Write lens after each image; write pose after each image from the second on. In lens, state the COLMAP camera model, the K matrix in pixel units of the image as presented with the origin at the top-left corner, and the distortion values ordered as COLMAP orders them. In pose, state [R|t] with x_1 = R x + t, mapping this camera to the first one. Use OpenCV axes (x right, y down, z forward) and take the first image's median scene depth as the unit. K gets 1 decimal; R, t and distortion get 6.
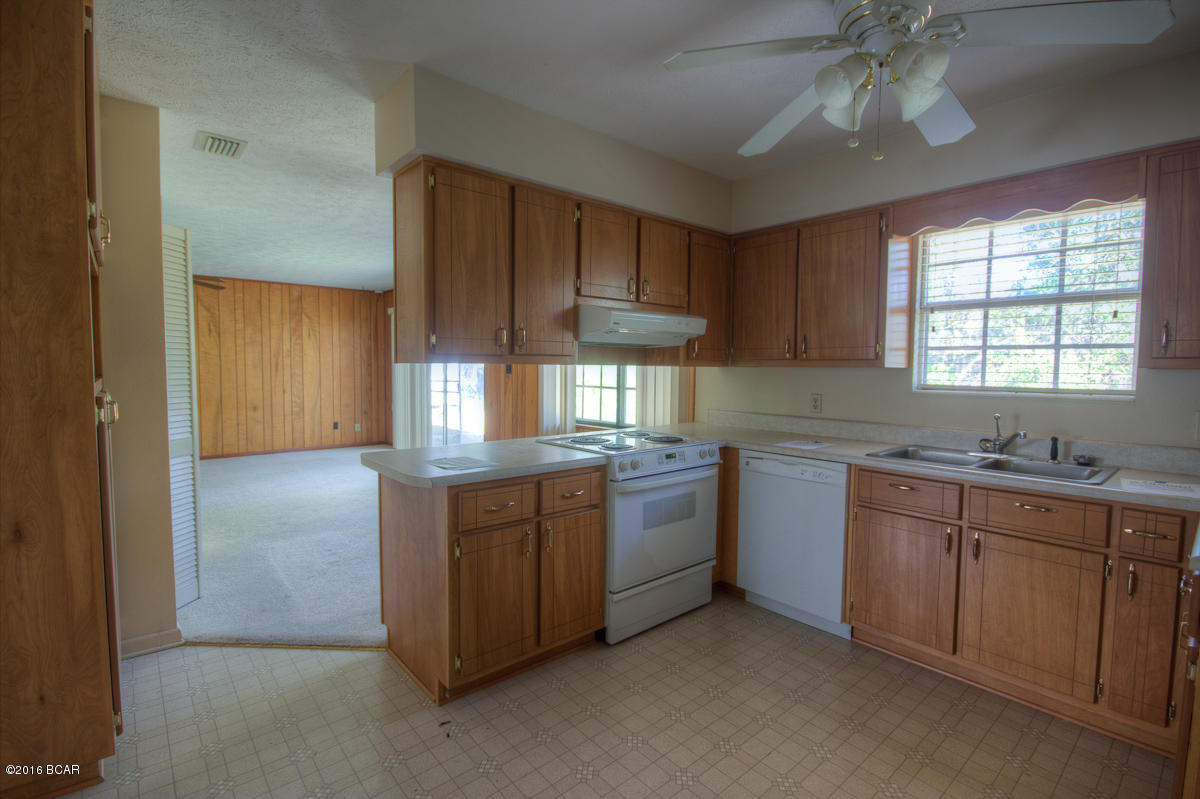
lens RADIAL K [[556.4, 0, 606.8], [0, 556.4, 396.0], [0, 0, 1]] dist [0.003085, -0.004826]
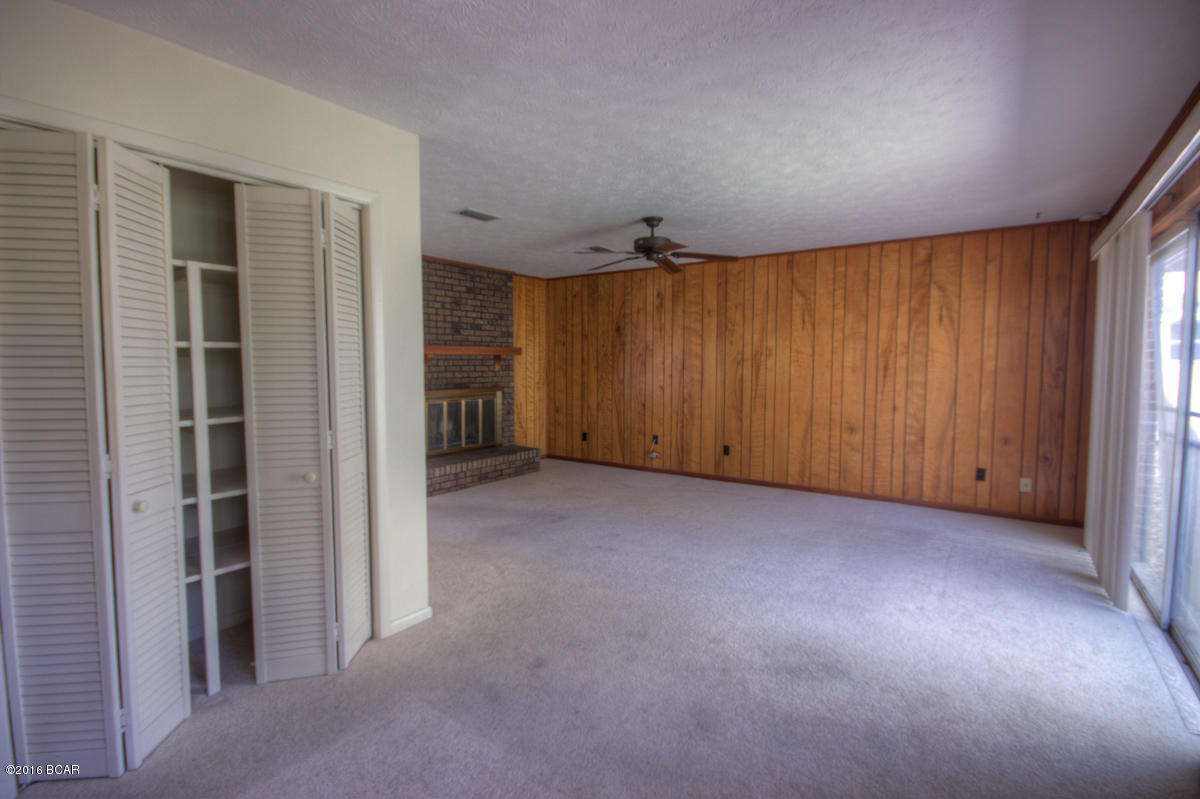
lens RADIAL K [[556.4, 0, 606.8], [0, 556.4, 396.0], [0, 0, 1]] dist [0.003085, -0.004826]
pose [[0.233116, 0.054040, -0.970946, -0.076033], [-0.053397, 0.997660, 0.042707, -0.083193], [0.970982, 0.041890, 0.235456, 1.341558]]
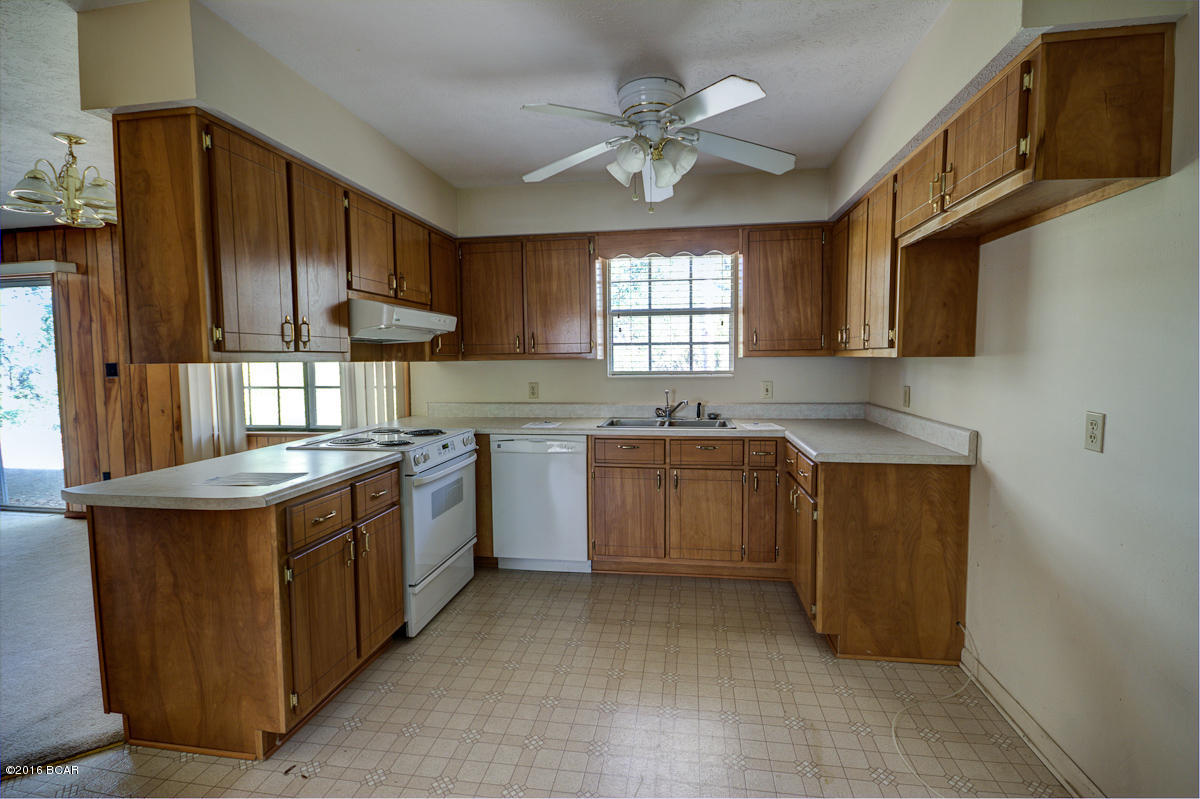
lens RADIAL K [[556.4, 0, 606.8], [0, 556.4, 396.0], [0, 0, 1]] dist [0.003085, -0.004826]
pose [[0.762013, -0.059202, 0.644850, -0.298585], [0.052041, 0.998190, 0.030144, -0.003179], [-0.645467, 0.010588, 0.763715, -0.004834]]
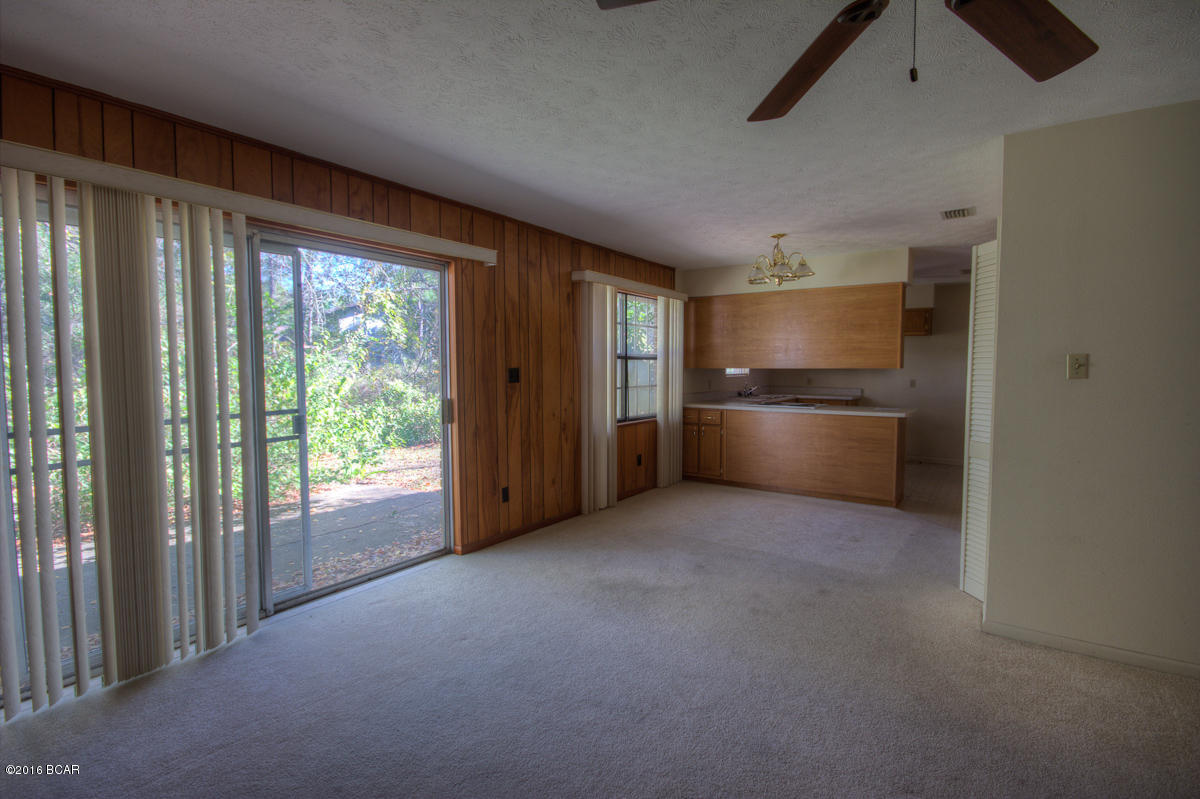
lens RADIAL K [[556.4, 0, 606.8], [0, 556.4, 396.0], [0, 0, 1]] dist [0.003085, -0.004826]
pose [[-0.232970, -0.060809, 0.970581, -1.727897], [0.052739, 0.995784, 0.075048, -0.135341], [-0.971053, 0.068672, -0.228781, 2.045151]]
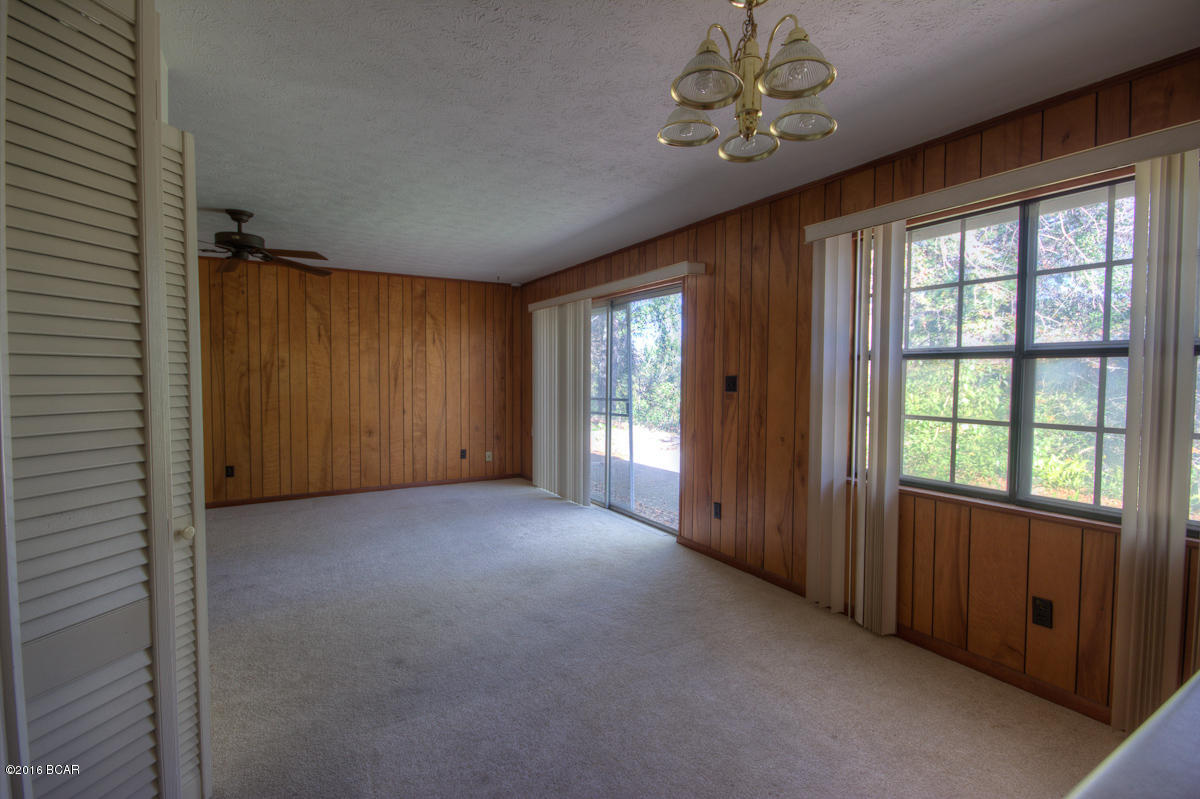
lens RADIAL K [[557.9, 0, 603.3], [0, 557.9, 395.9], [0, 0, 1]] dist [-0.000869, -0.000017]
pose [[0.983086, 0.002384, -0.183130, -0.395269], [-0.005801, 0.999819, -0.018126, -0.044200], [0.183054, 0.018881, 0.982922, 0.689262]]
